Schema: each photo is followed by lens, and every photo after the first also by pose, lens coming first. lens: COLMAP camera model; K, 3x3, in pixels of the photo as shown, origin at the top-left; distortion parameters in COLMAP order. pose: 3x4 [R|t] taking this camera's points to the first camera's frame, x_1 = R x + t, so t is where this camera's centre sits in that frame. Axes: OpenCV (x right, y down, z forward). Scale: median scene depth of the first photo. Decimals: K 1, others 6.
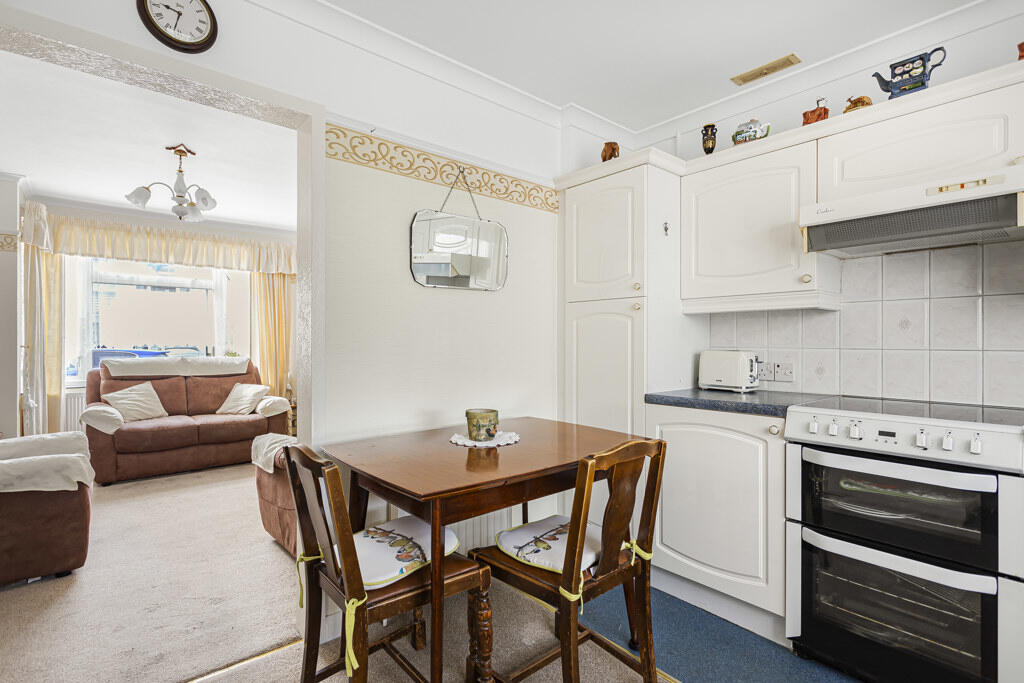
lens RADIAL K [[491.1, 0, 520.0], [0, 491.1, 340.9], [0, 0, 1]] dist [-0.000533, 0.000539]
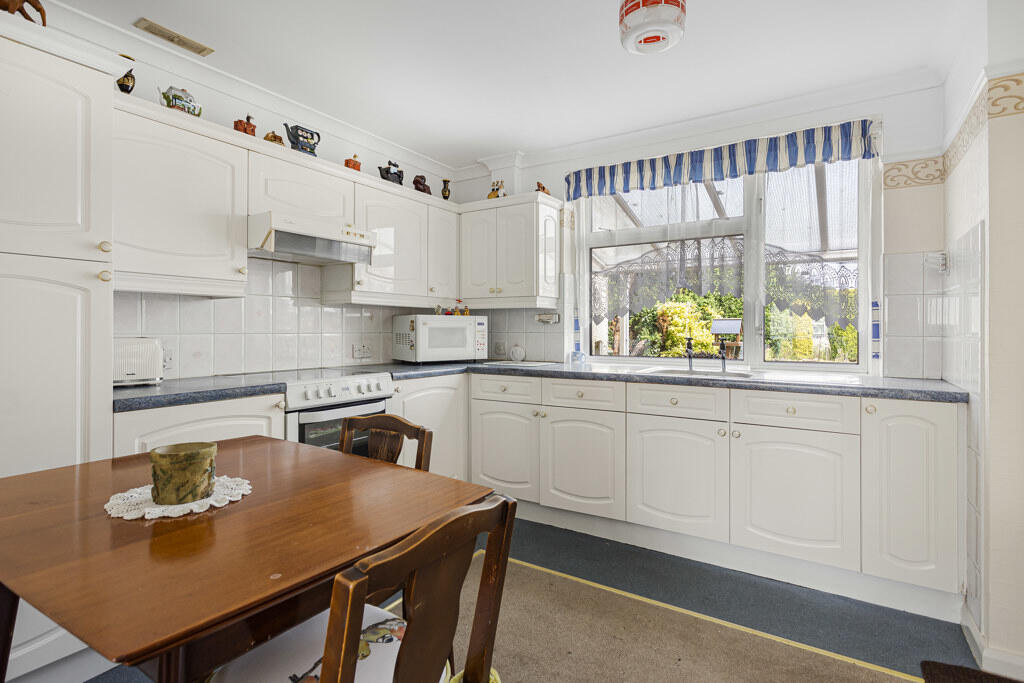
lens RADIAL K [[496.5, 0, 509.8], [0, 496.5, 326.3], [0, 0, 1]] dist [-0.000192, 0.000343]
pose [[-0.269835, 0.004362, 0.962897, -0.708717], [-0.002870, 0.999982, -0.005334, 0.003965], [-0.962902, -0.004203, -0.269818, 0.771503]]
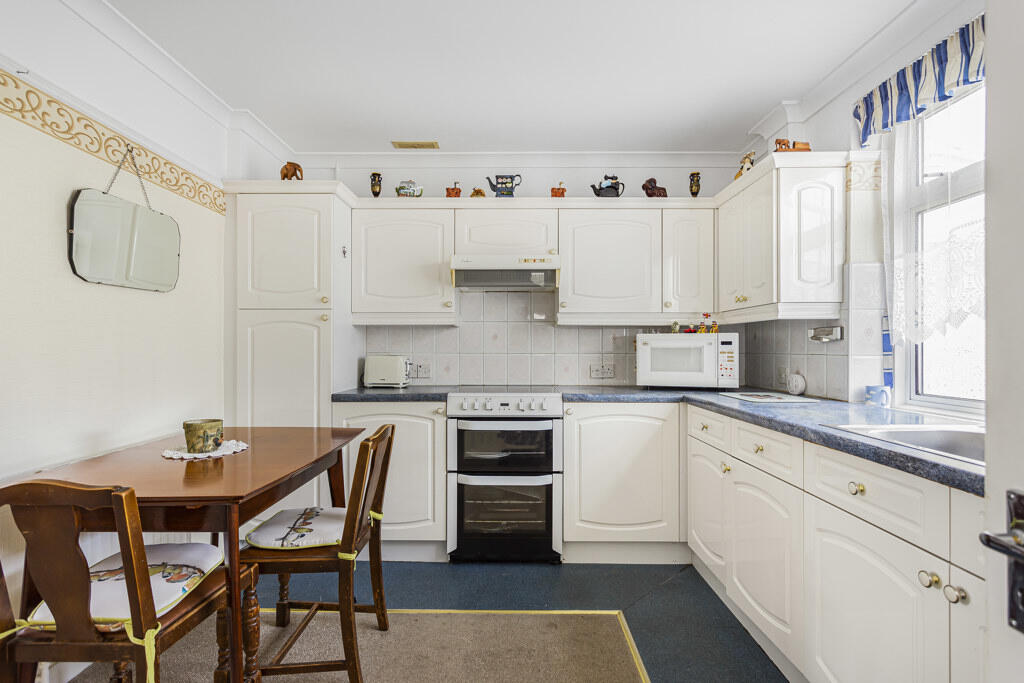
lens RADIAL K [[479.4, 0, 512.2], [0, 479.4, 346.4], [0, 0, 1]] dist [-0.000732, 0.000357]
pose [[0.657872, 0.001999, 0.753127, -0.373133], [-0.000567, 0.999998, -0.002158, -0.001541], [-0.753129, 0.000993, 0.657872, -0.064644]]
